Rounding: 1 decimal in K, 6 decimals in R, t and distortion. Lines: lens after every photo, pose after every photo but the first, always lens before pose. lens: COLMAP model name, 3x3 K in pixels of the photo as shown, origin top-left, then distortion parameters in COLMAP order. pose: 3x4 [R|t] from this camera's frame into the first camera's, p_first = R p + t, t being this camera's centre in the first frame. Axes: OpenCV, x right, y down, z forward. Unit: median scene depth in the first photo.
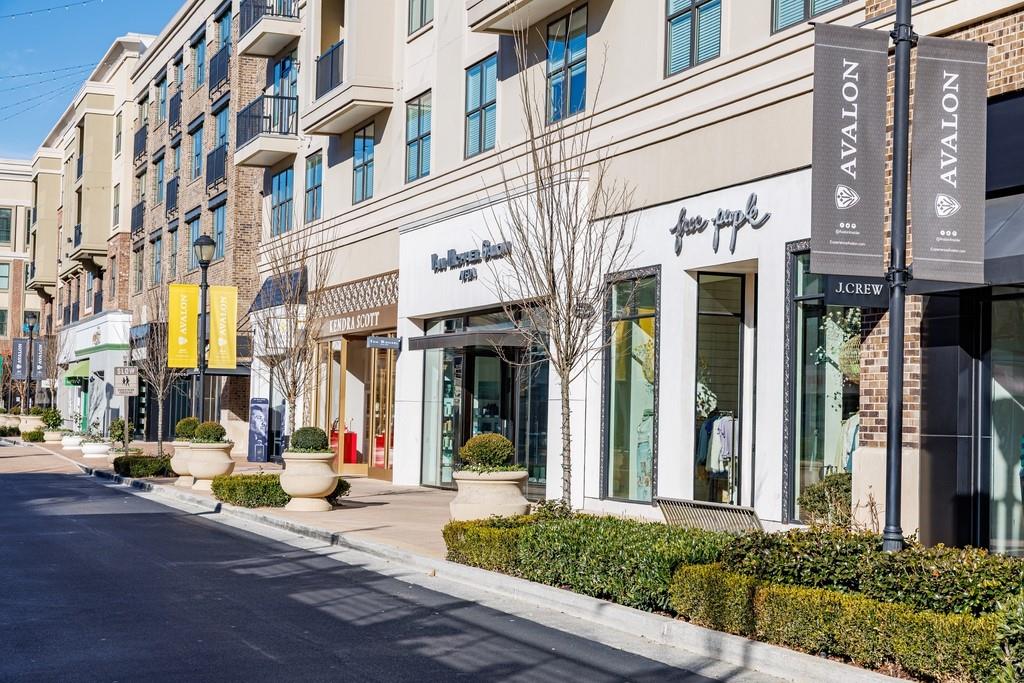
lens RADIAL K [[1685.9, 0, 512.0], [0, 1685.9, 341.5], [0, 0, 1]] dist [0.017341, 0.036130]
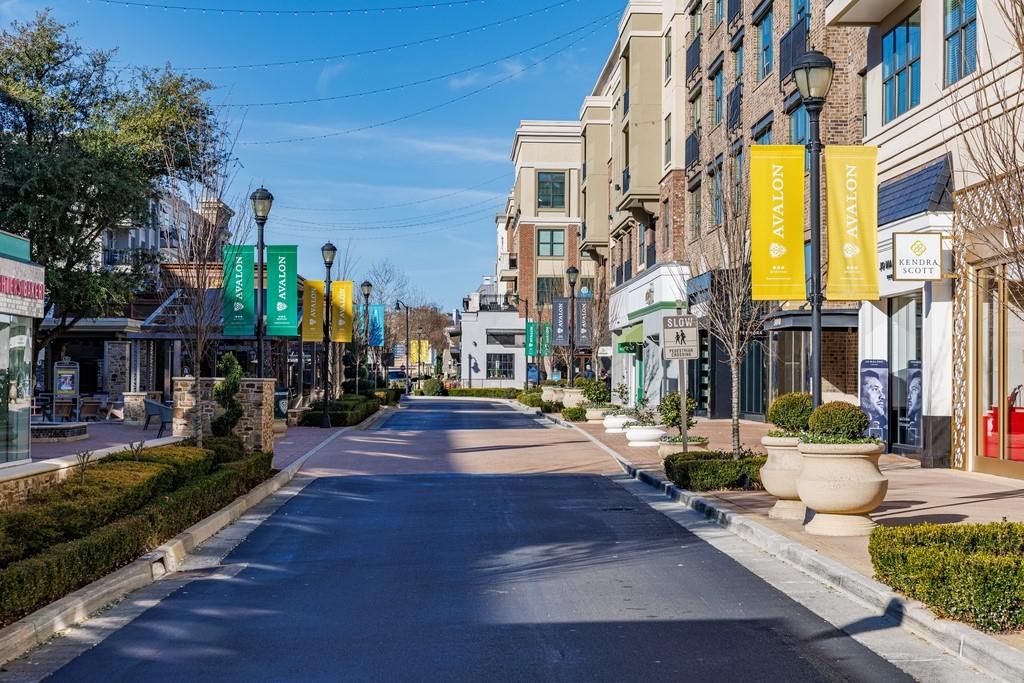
lens RADIAL K [[1573.3, 0, 512.0], [0, 1573.3, 341.5], [0, 0, 1]] dist [0.015657, 0.030534]
pose [[0.943744, -0.024680, -0.329756, -0.054597], [0.030471, 0.999459, 0.012404, 0.009731], [0.329271, -0.021754, 0.943985, 0.246410]]
